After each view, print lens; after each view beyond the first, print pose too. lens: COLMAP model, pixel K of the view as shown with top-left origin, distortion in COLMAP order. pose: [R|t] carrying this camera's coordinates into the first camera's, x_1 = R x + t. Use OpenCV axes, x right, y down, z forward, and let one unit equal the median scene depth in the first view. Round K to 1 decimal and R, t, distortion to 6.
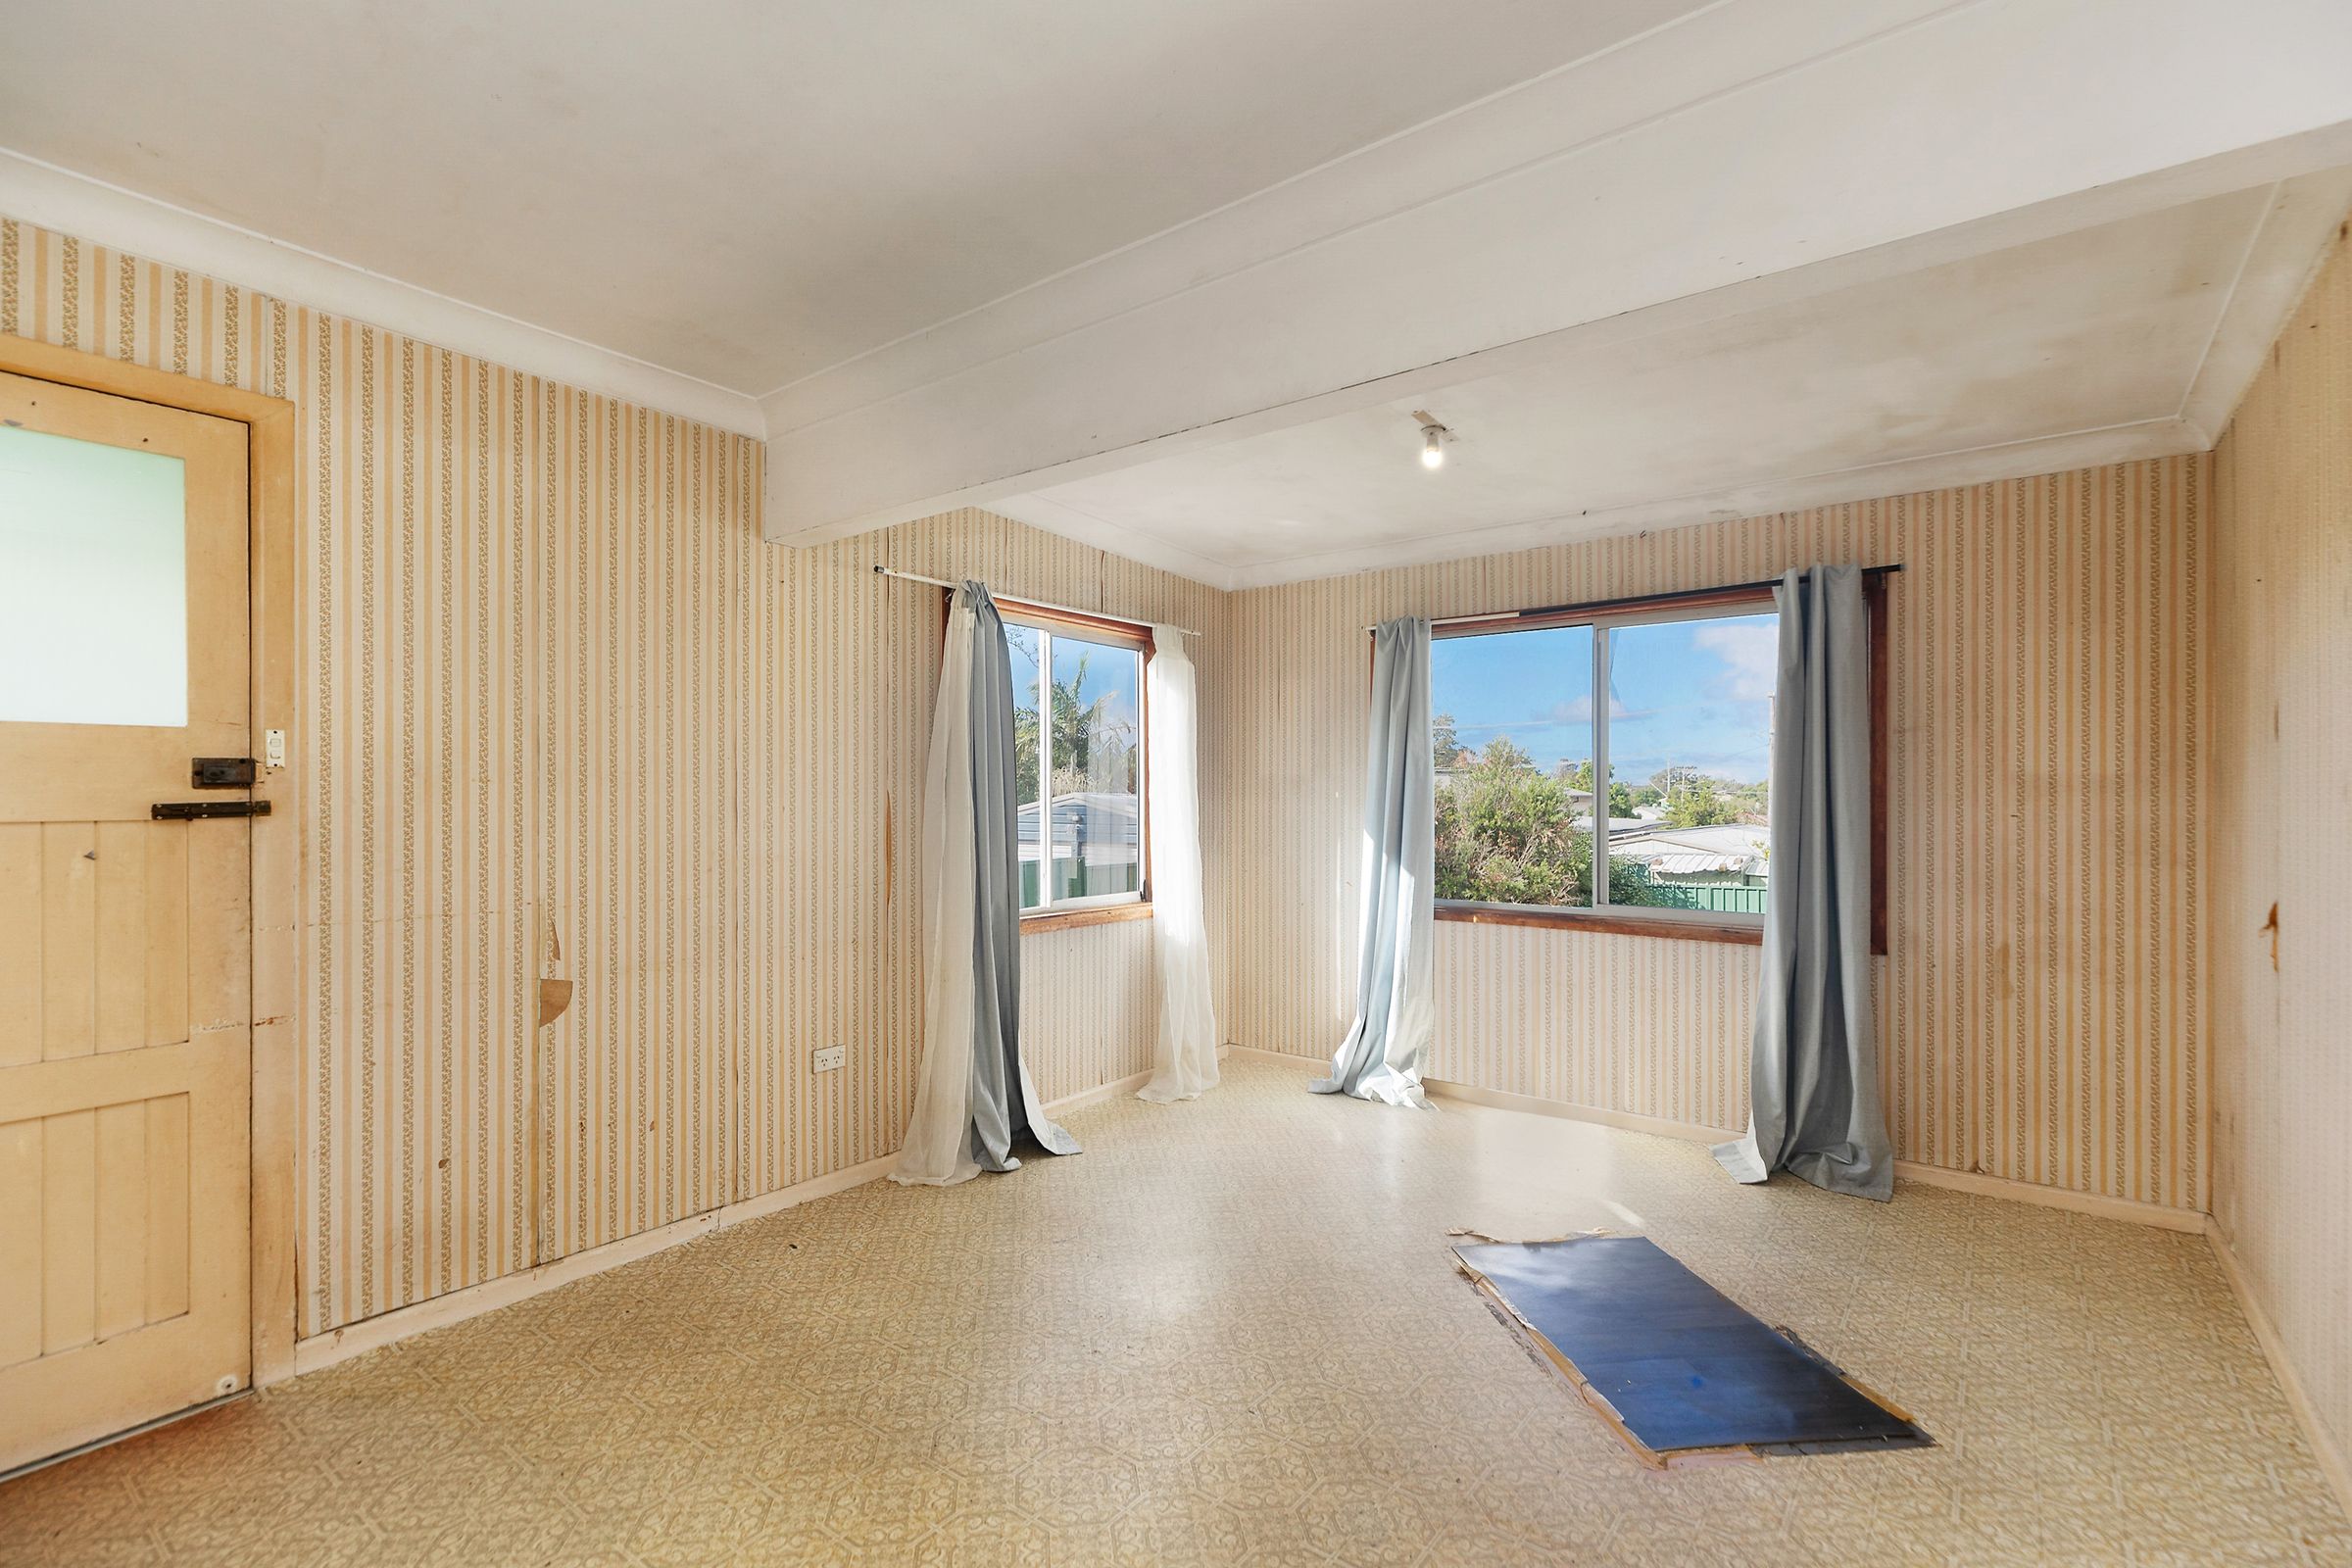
lens RADIAL K [[1066.1, 0, 1184.9], [0, 1066.1, 785.8], [0, 0, 1]] dist [0.005118, 0.001091]
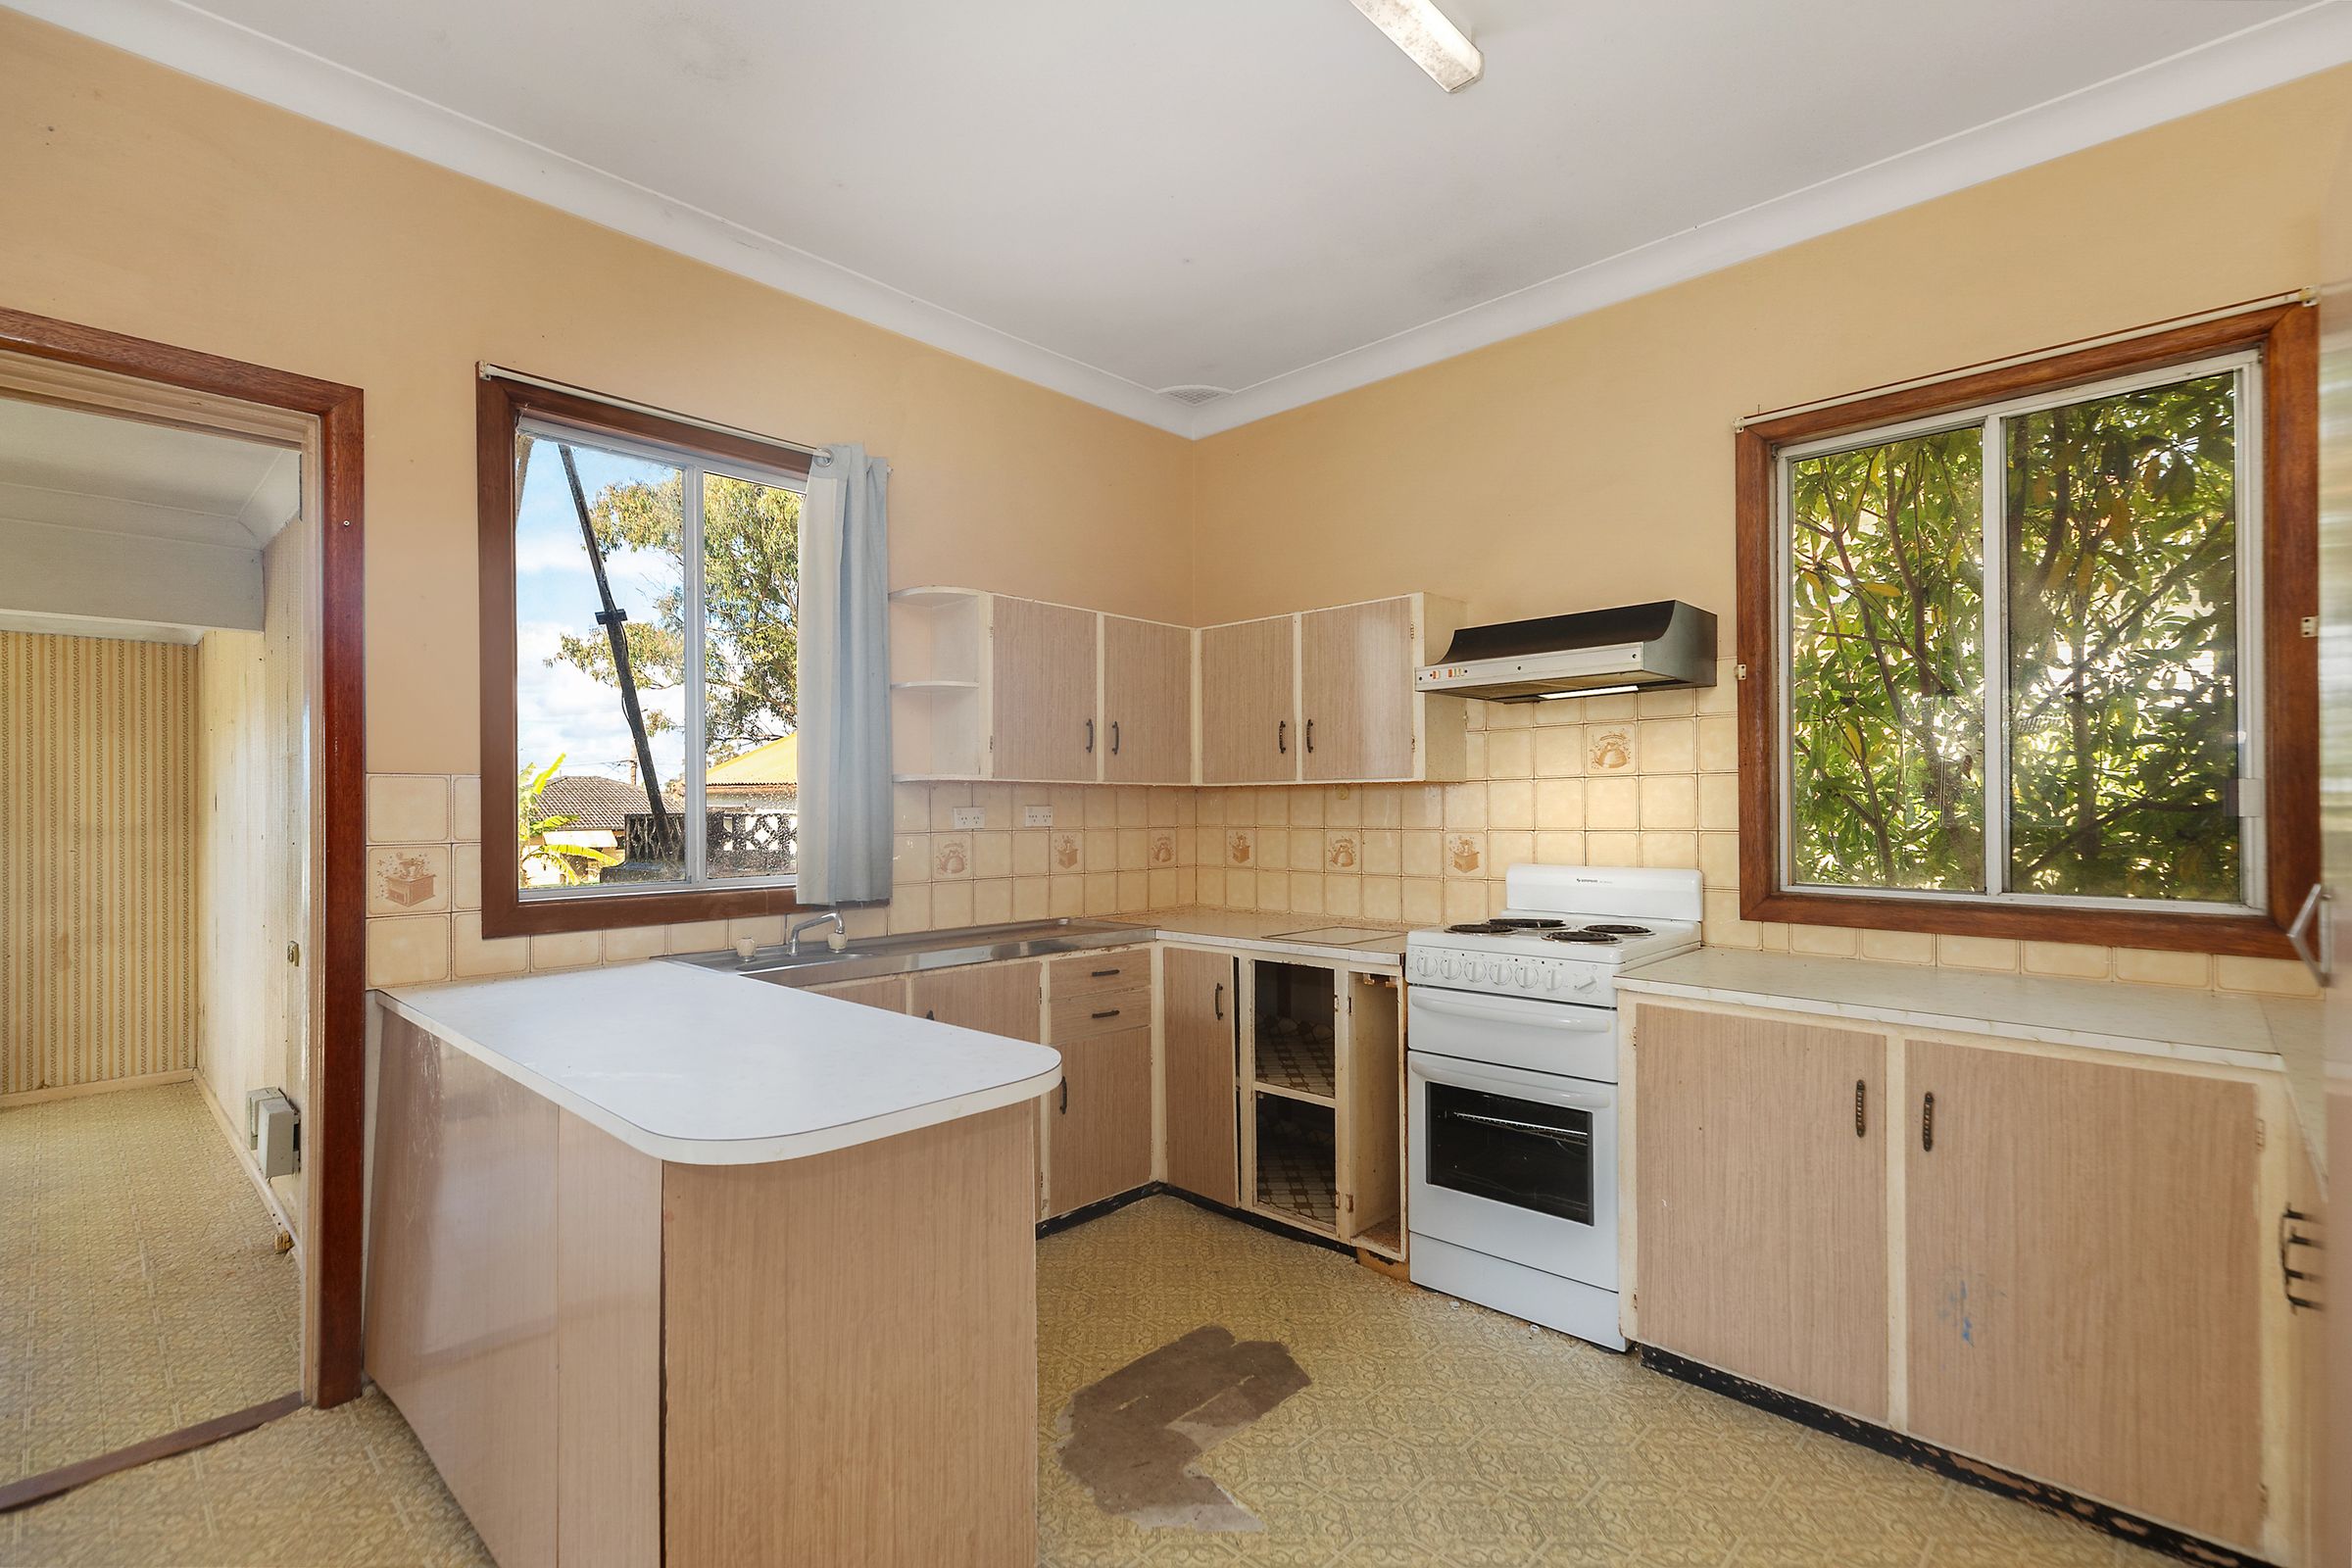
lens RADIAL K [[1066.1, 0, 1186.2], [0, 1066.1, 802.9], [0, 0, 1]] dist [0.005118, 0.001091]
pose [[0.107484, 0.005331, 0.994193, -0.621132], [0.008600, 0.999943, -0.006292, -0.018676], [-0.994170, 0.009227, 0.107432, -0.802480]]
